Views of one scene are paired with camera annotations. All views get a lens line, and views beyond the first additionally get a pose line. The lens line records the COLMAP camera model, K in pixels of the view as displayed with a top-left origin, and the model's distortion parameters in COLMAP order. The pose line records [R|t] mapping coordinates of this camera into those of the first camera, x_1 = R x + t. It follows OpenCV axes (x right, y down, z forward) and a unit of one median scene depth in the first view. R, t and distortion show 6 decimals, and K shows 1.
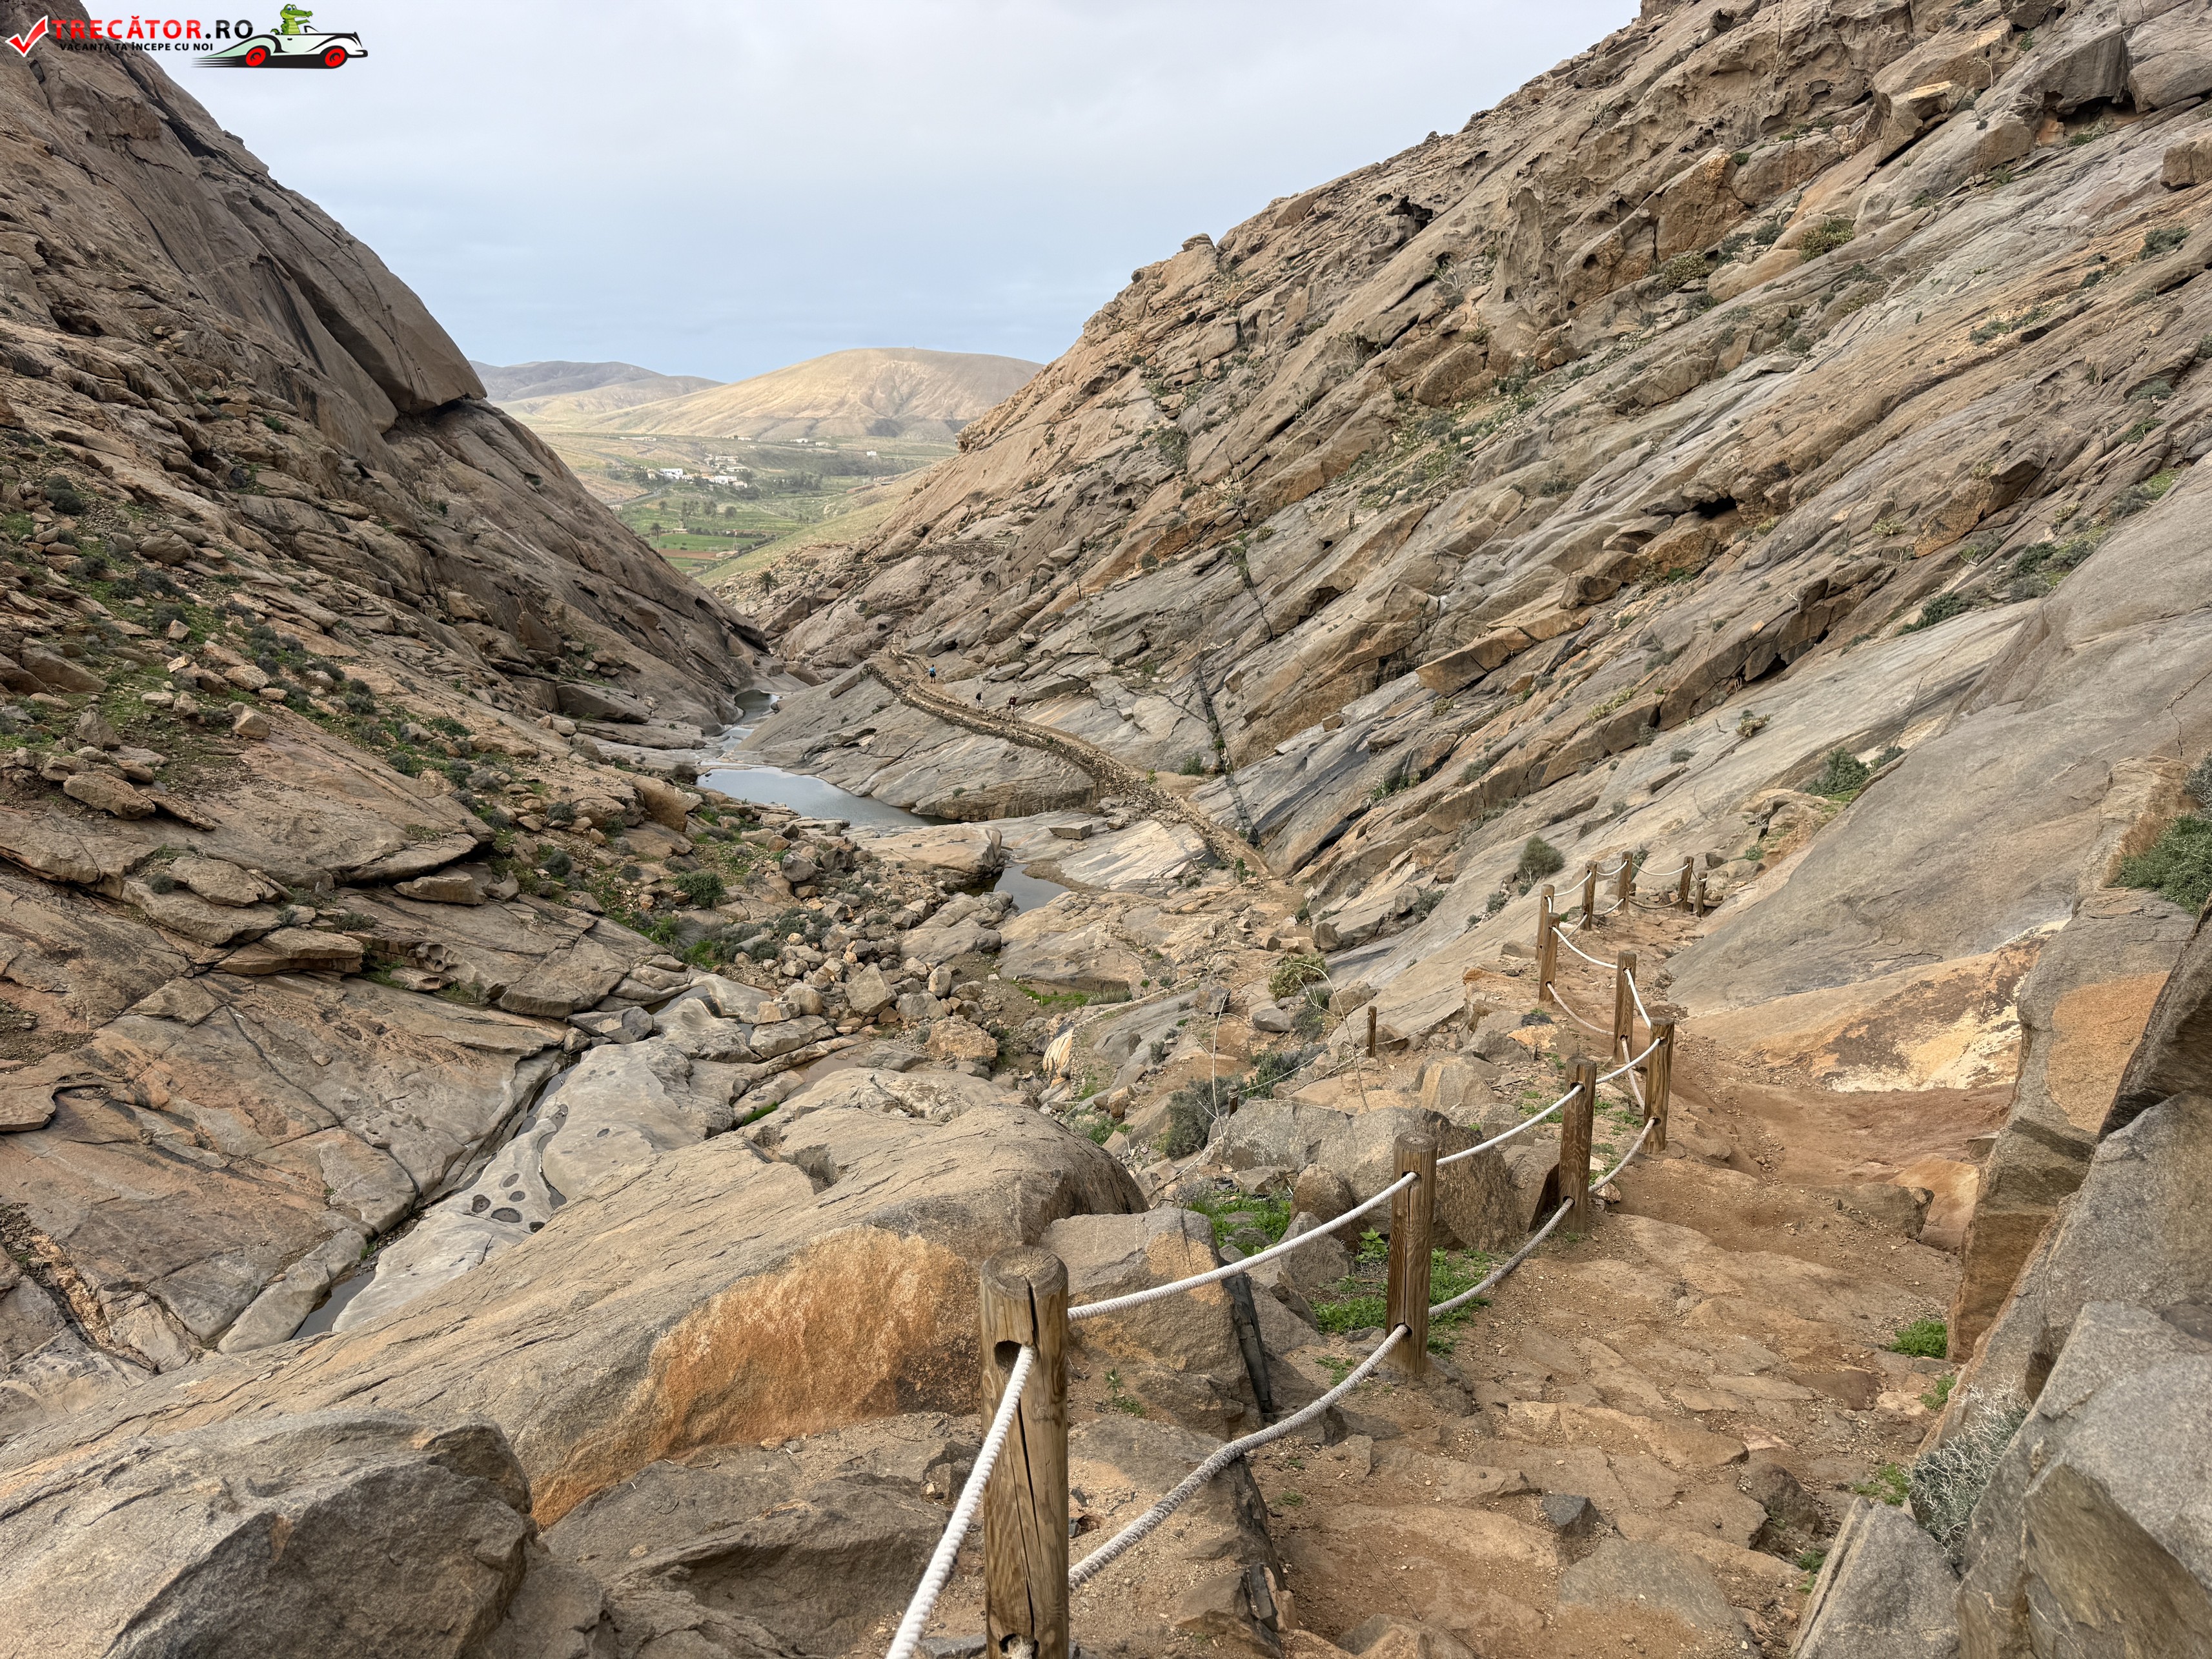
lens RADIAL K [[1545.6, 0, 1109.2], [0, 1545.6, 846.0], [0, 0, 1]] dist [0.084975, -0.103143]
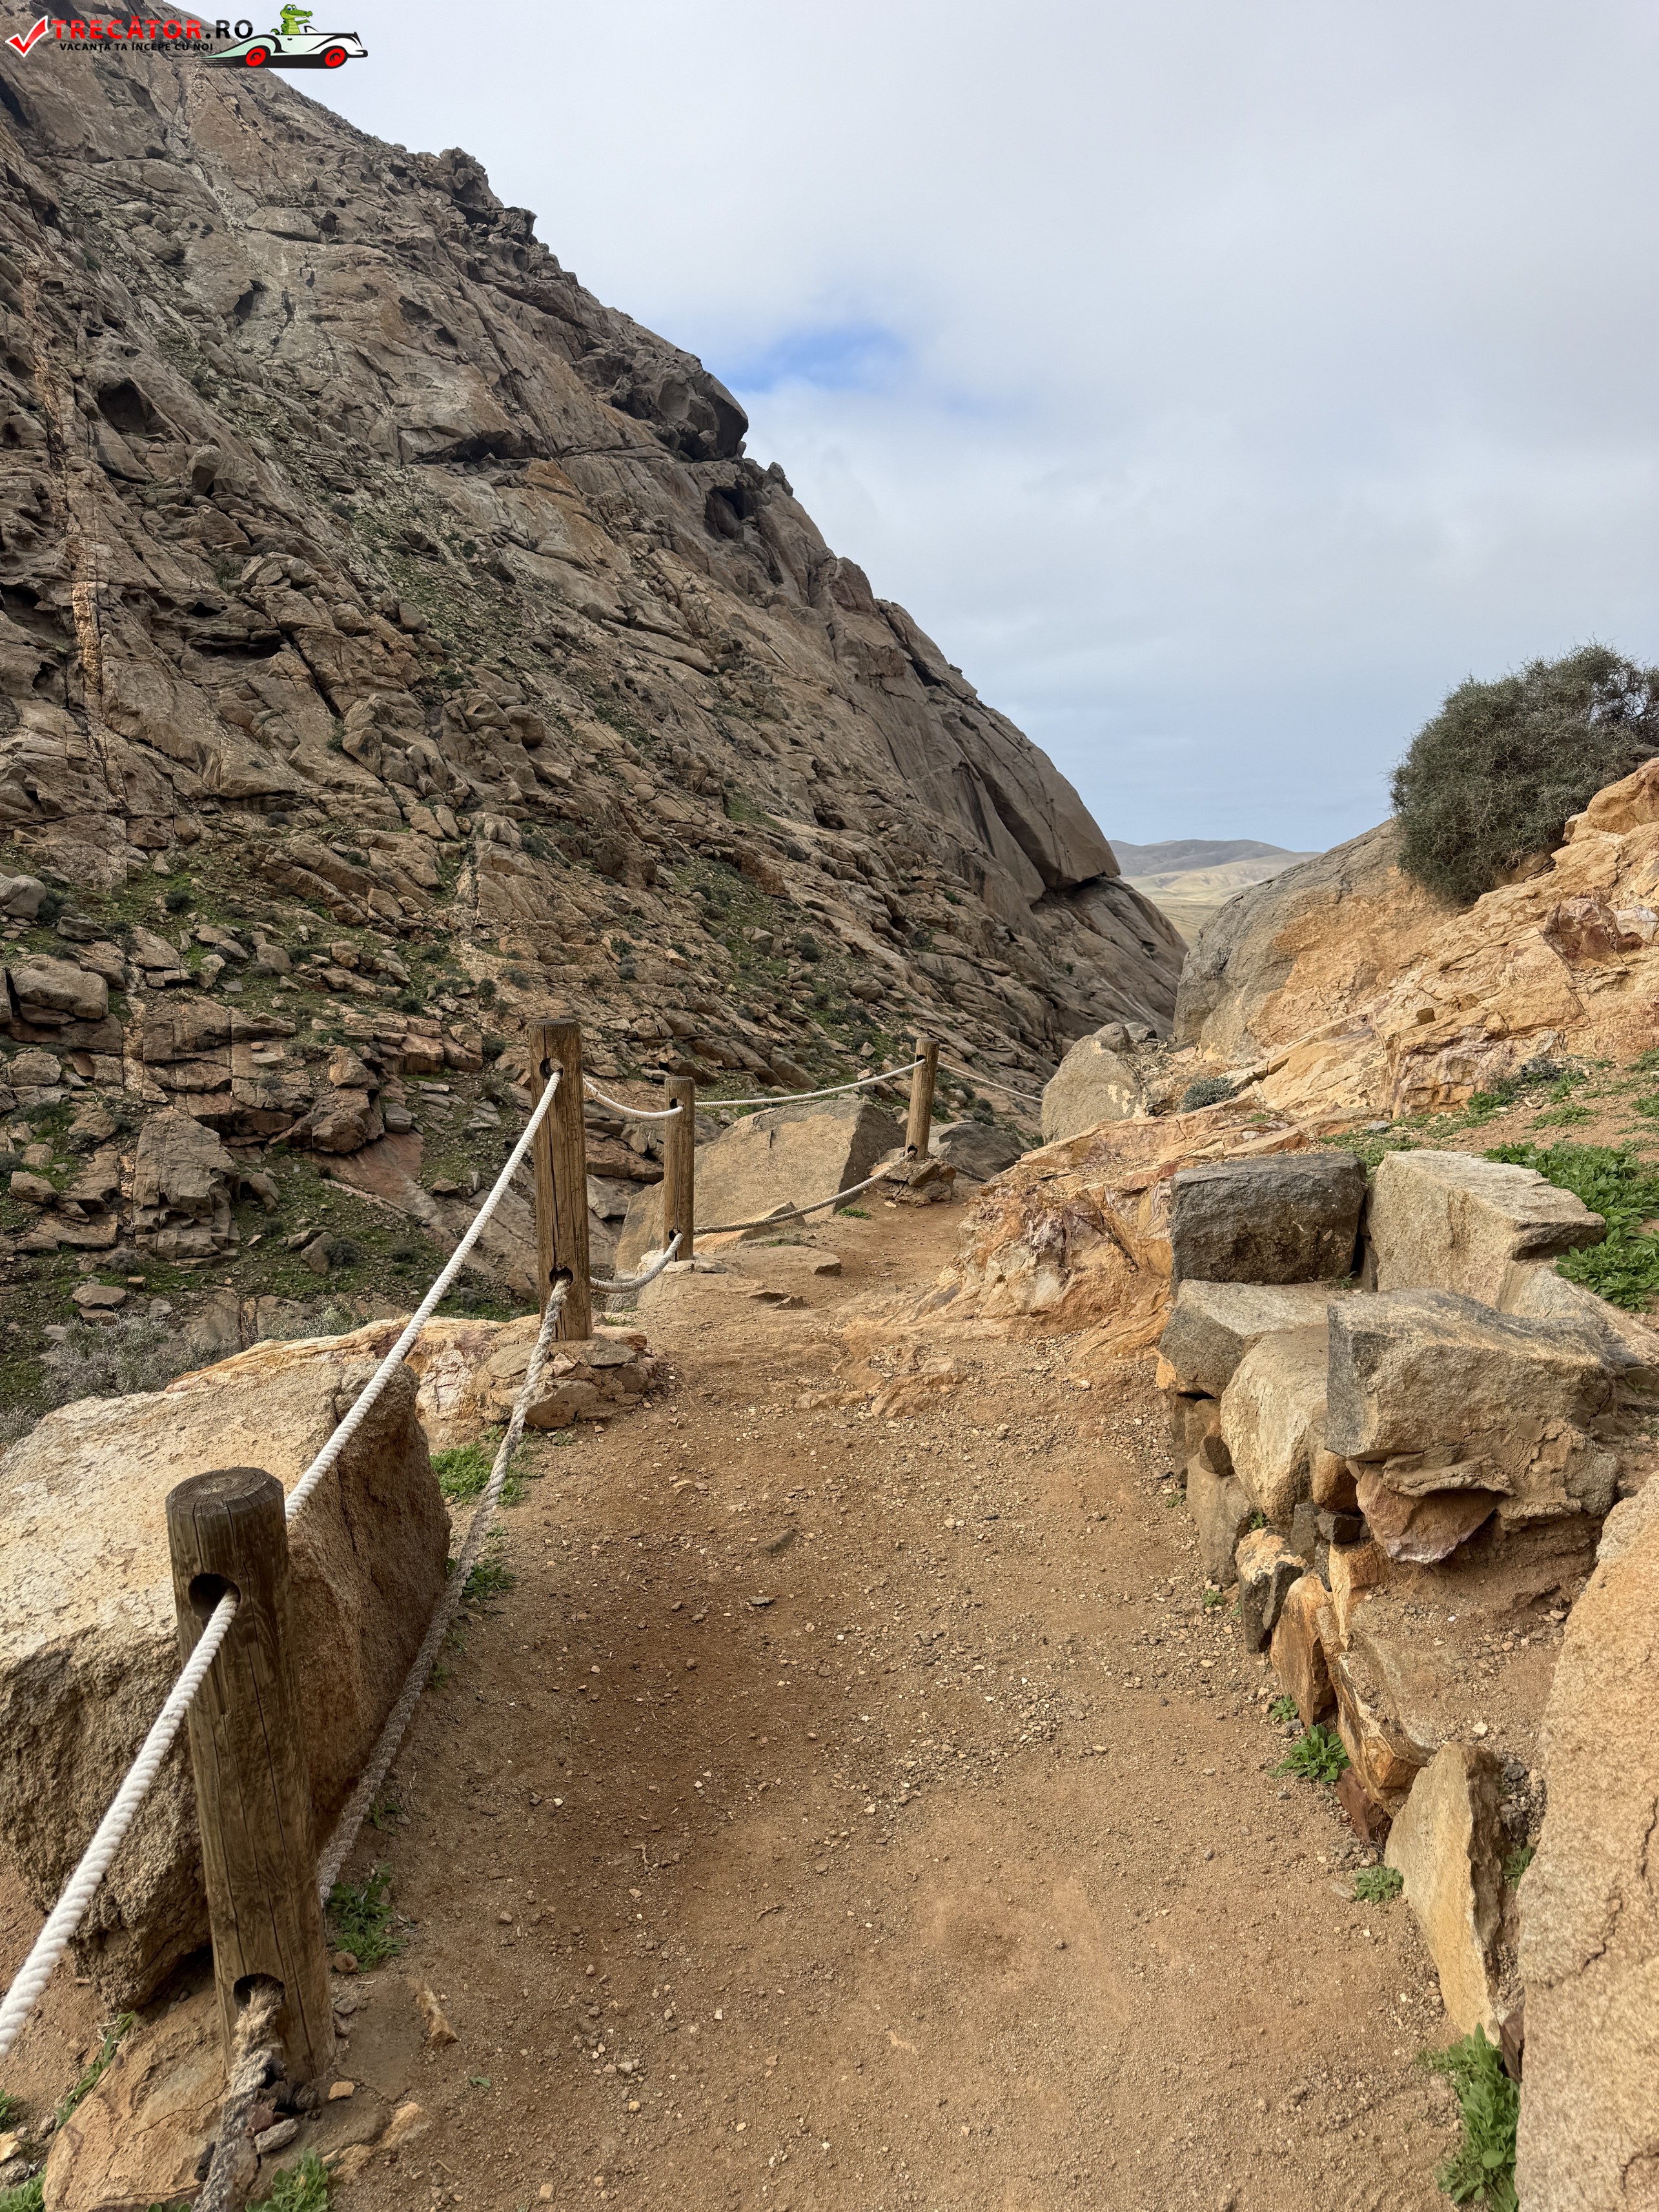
lens RADIAL K [[1545.6, 0, 821.1], [0, 1545.6, 1106.9], [0, 0, 1]] dist [0.084975, -0.103143]
pose [[0.850091, 0.086160, -0.519540, 0.031644], [-0.152705, 0.984470, -0.086599, 0.017221], [0.504010, 0.152954, 0.850047, -0.069859]]
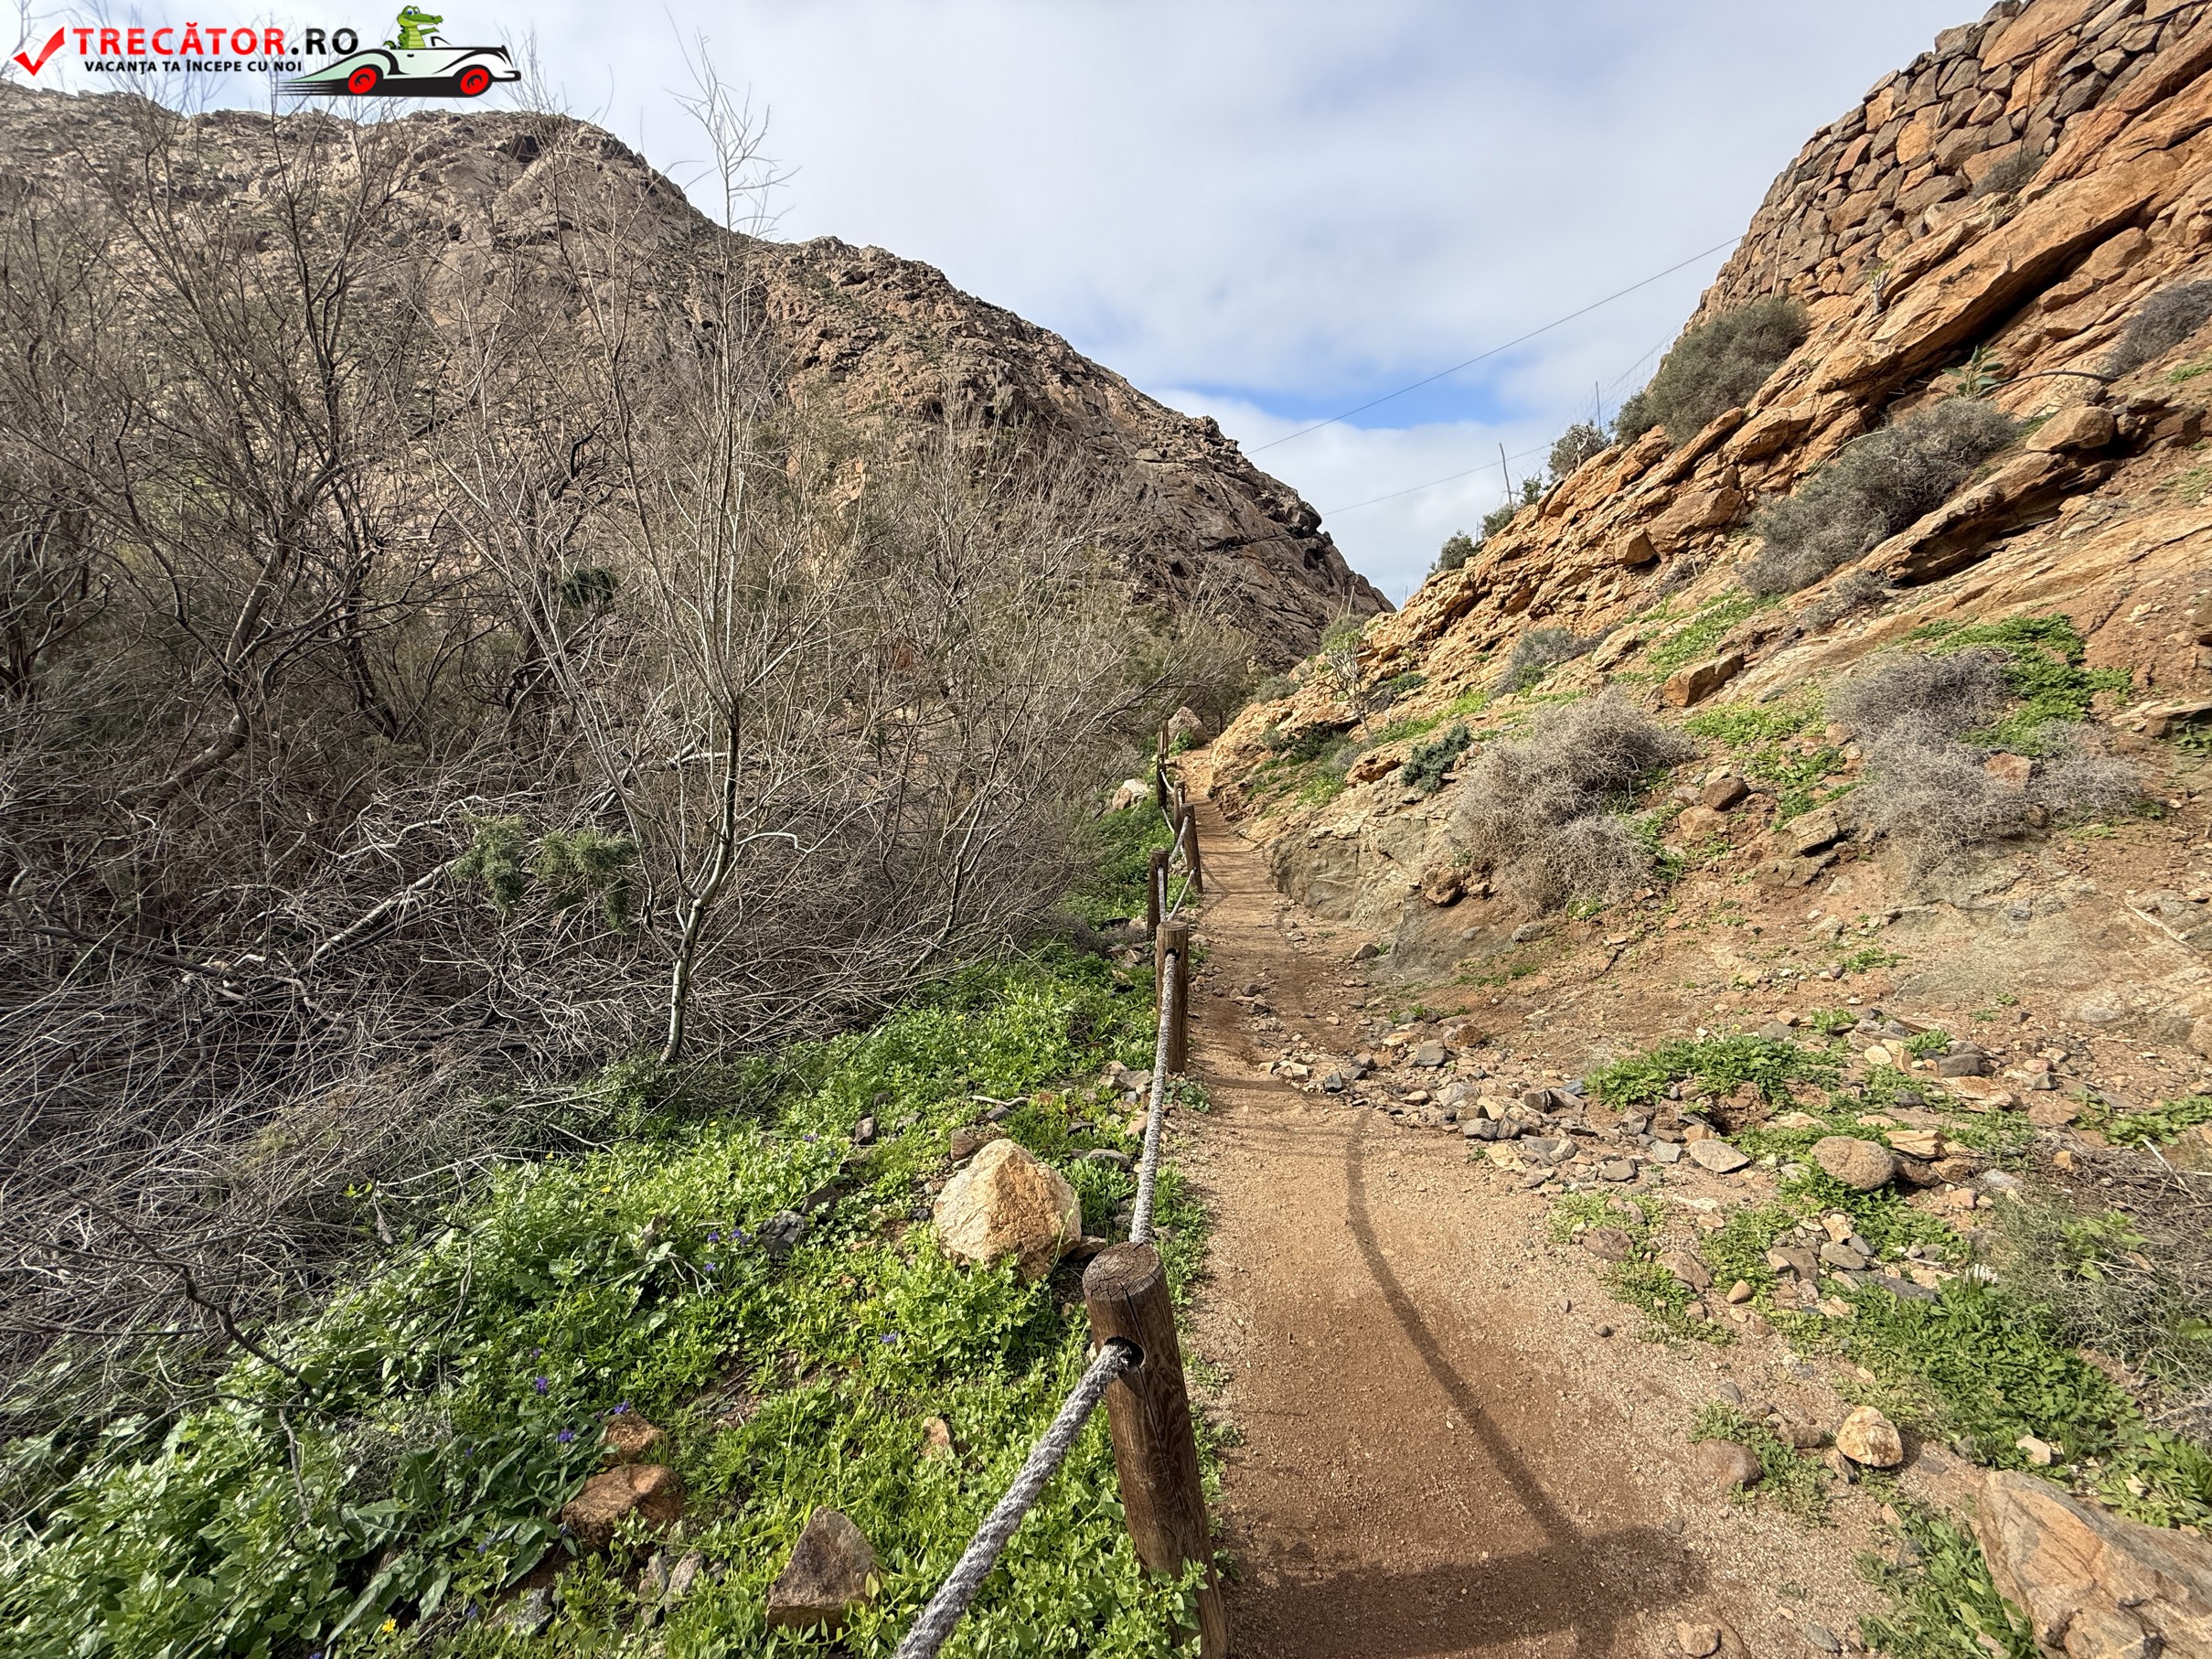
lens RADIAL K [[879.1, 0, 1106.2], [0, 879.1, 834.9], [0, 0, 1]] dist [0.001008, -0.000614]
pose [[0.732402, 0.121869, -0.669877, 0.269002], [-0.206446, 0.977284, -0.047921, 0.199316], [0.648820, 0.173391, 0.740924, -0.750402]]
